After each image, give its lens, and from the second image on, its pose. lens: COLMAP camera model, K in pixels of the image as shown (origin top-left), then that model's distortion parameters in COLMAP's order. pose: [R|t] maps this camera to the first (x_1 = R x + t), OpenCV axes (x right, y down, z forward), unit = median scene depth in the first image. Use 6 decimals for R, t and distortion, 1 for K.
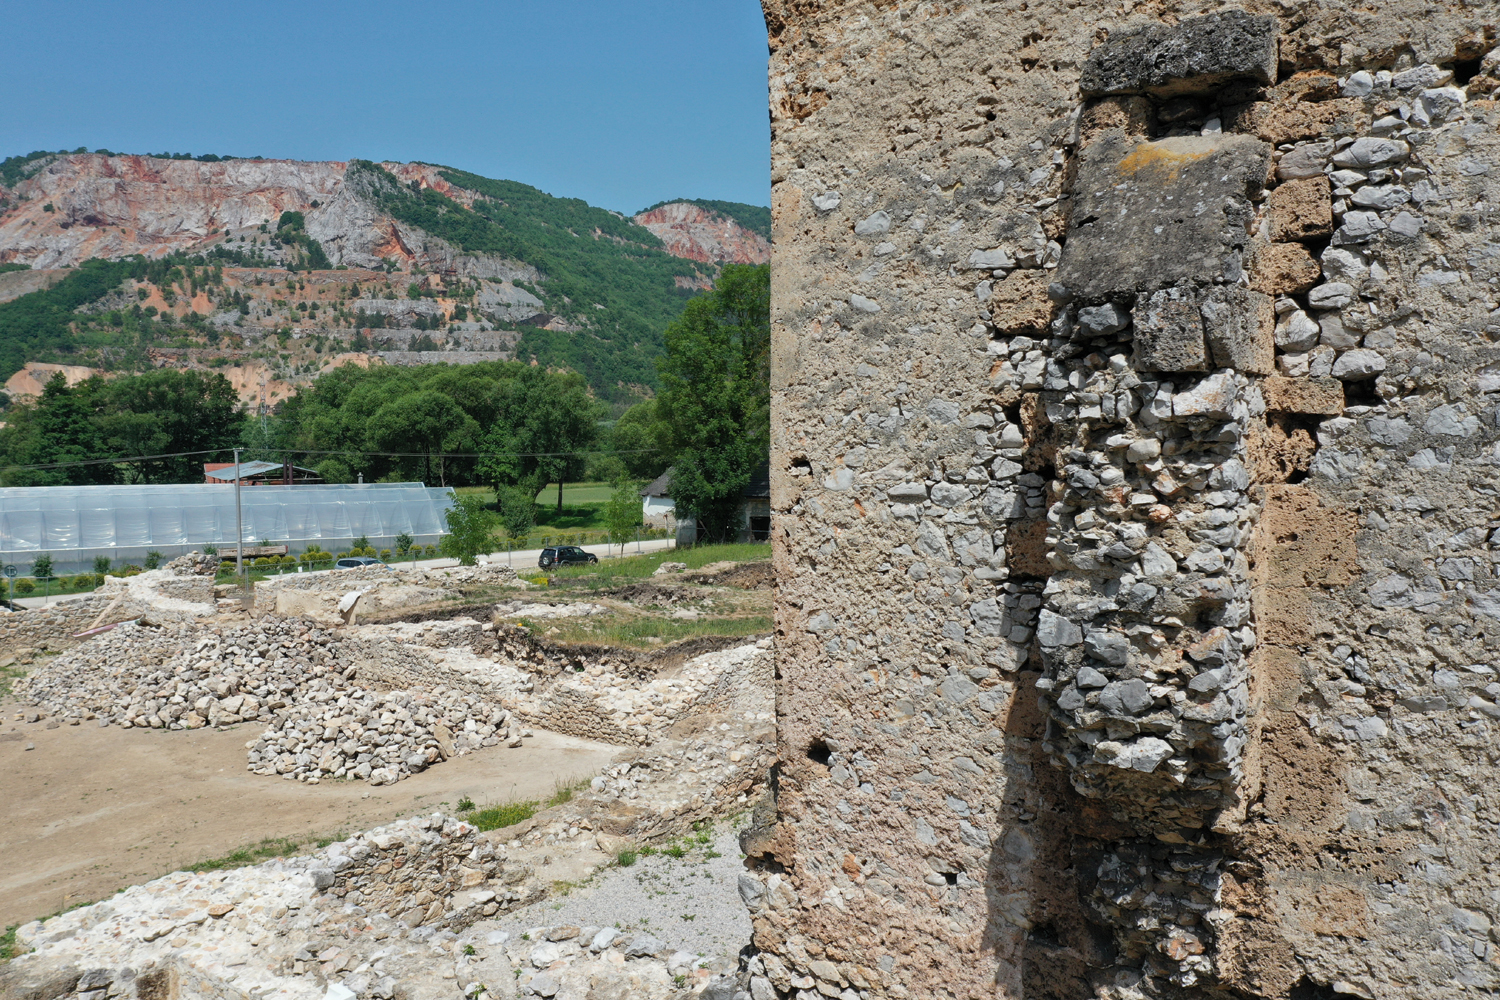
lens RADIAL K [[1176.2, 0, 743.8], [0, 1176.2, 497.2], [0, 0, 1]] dist [0.006382, -0.006583]
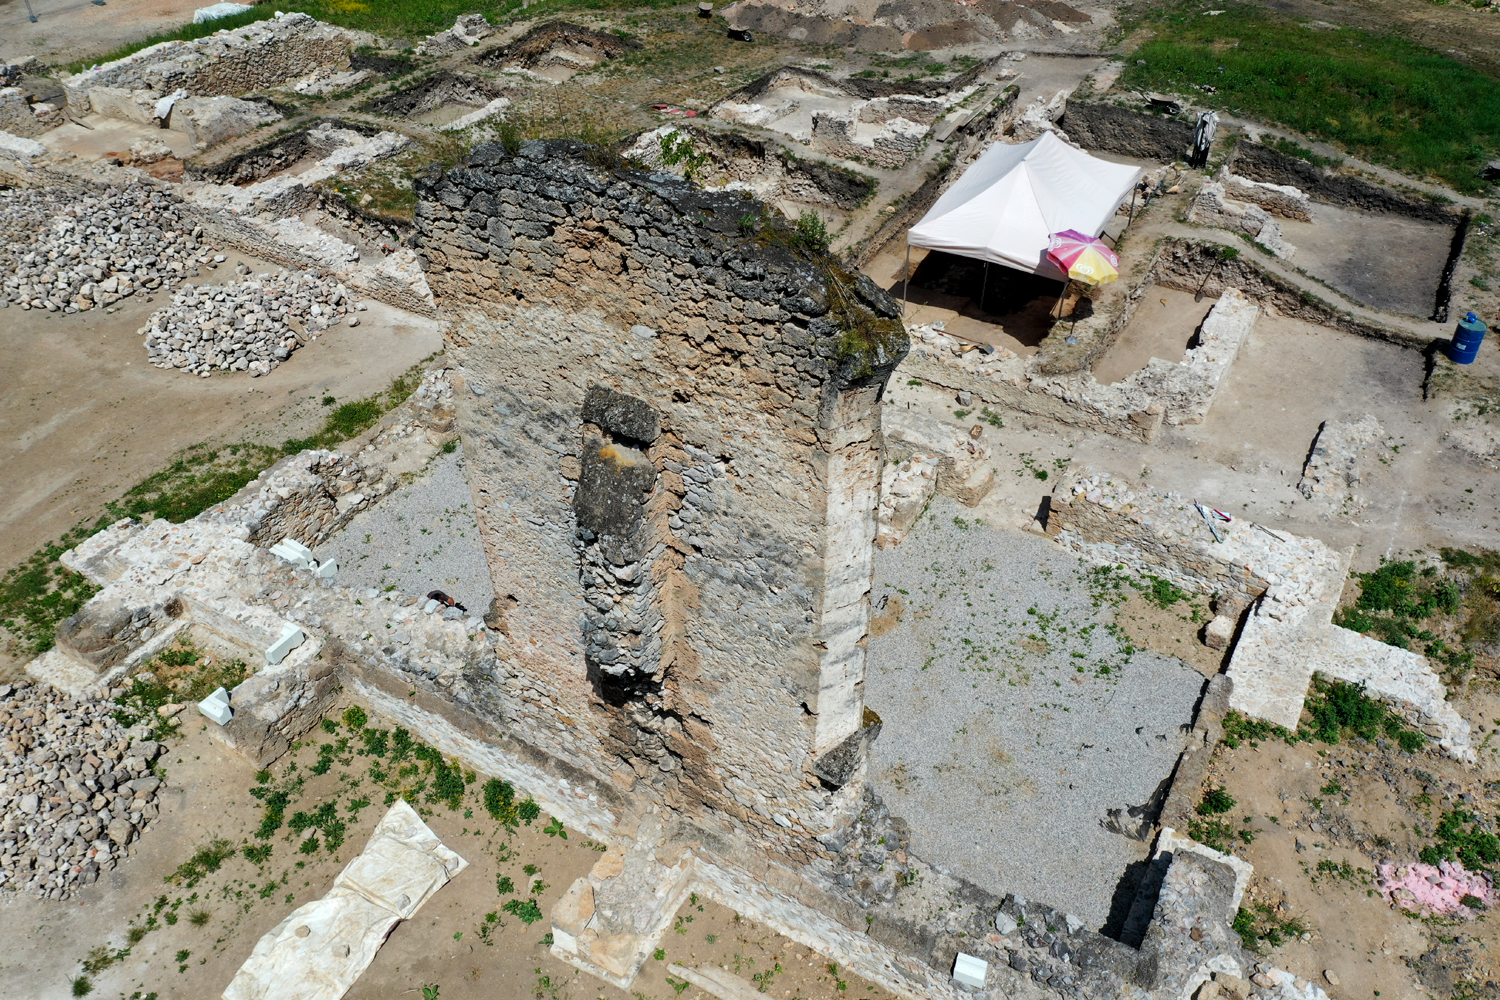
lens RADIAL K [[1176.2, 0, 752.5], [0, 1176.2, 499.5], [0, 0, 1]] dist [0.006382, -0.006583]
pose [[0.991980, -0.078059, 0.099415, 0.104893], [0.005652, 0.813128, 0.582057, -0.412125], [-0.126272, -0.576827, 0.807048, -0.236413]]
